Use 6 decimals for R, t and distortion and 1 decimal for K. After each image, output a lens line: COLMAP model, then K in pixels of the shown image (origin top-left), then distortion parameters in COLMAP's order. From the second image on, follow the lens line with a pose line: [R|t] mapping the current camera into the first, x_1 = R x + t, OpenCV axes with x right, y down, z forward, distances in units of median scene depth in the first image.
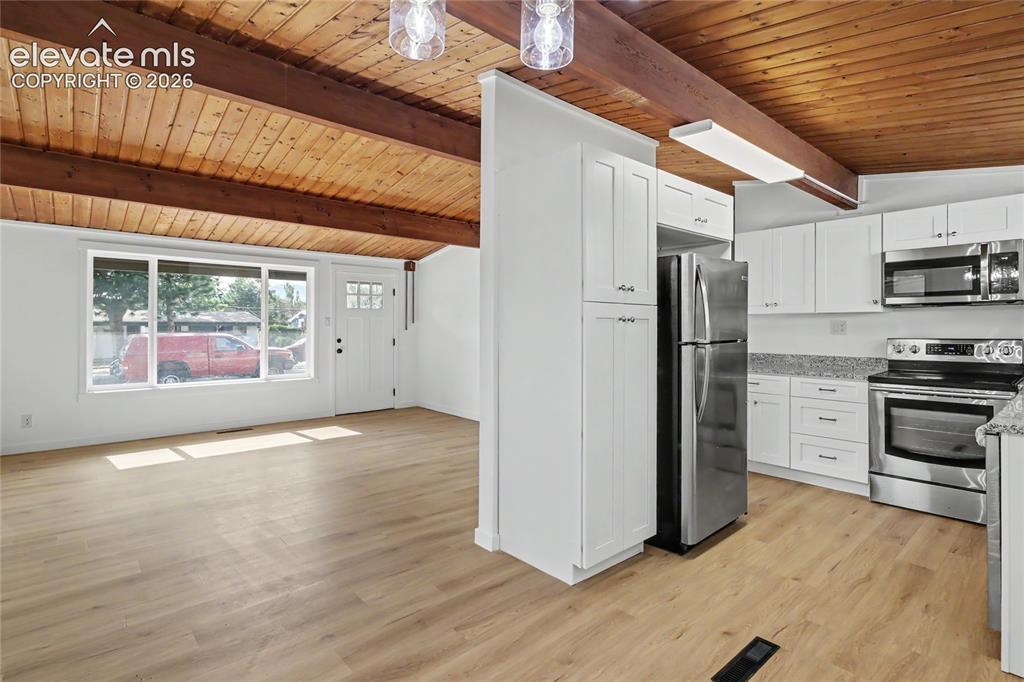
lens RADIAL K [[497.7, 0, 510.7], [0, 497.7, 328.1], [0, 0, 1]] dist [-0.004211, -0.000382]
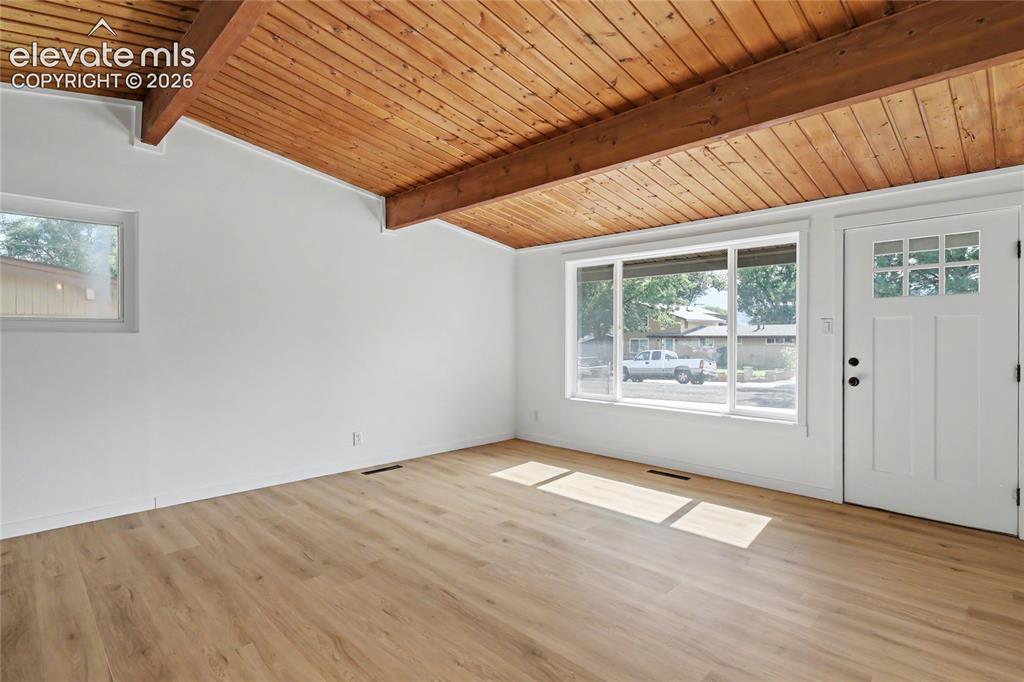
lens RADIAL K [[509.4, 0, 515.8], [0, 509.4, 331.4], [0, 0, 1]] dist [-0.003086, 0.000008]
pose [[0.078935, -0.009216, -0.996837, 0.314604], [-0.004634, 0.999943, -0.009611, 0.000441], [0.996869, 0.005378, 0.078888, 1.189829]]
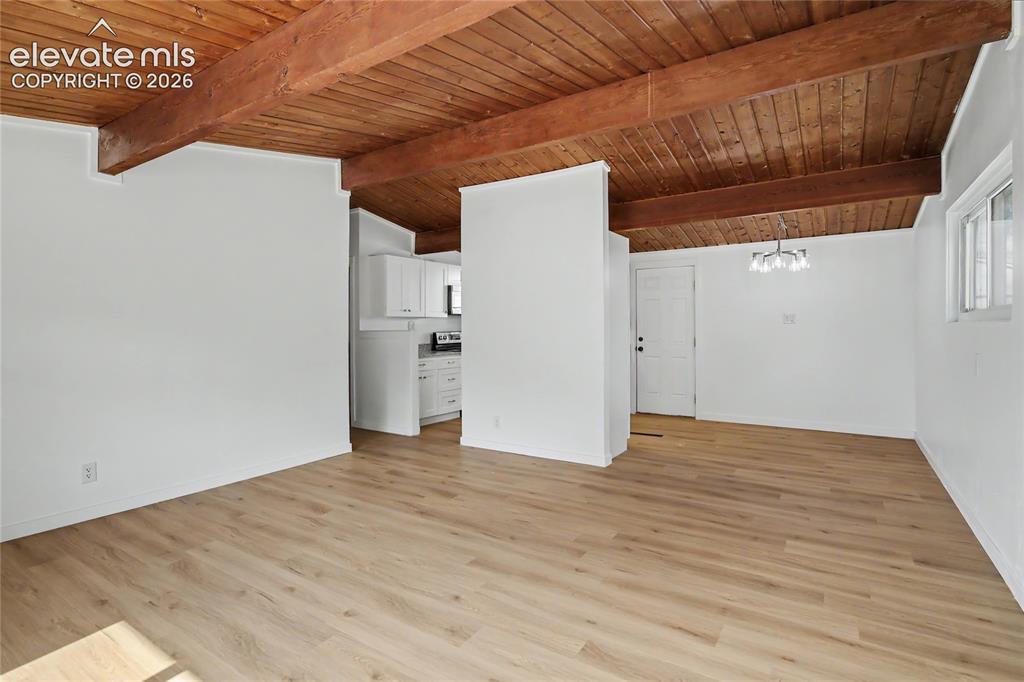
lens RADIAL K [[497.7, 0, 510.7], [0, 497.7, 328.1], [0, 0, 1]] dist [-0.004211, -0.000382]
pose [[-0.277785, -0.001994, 0.960641, -1.133865], [0.003633, 0.999989, 0.003126, 0.001170], [-0.960636, 0.004358, -0.277775, 1.345713]]
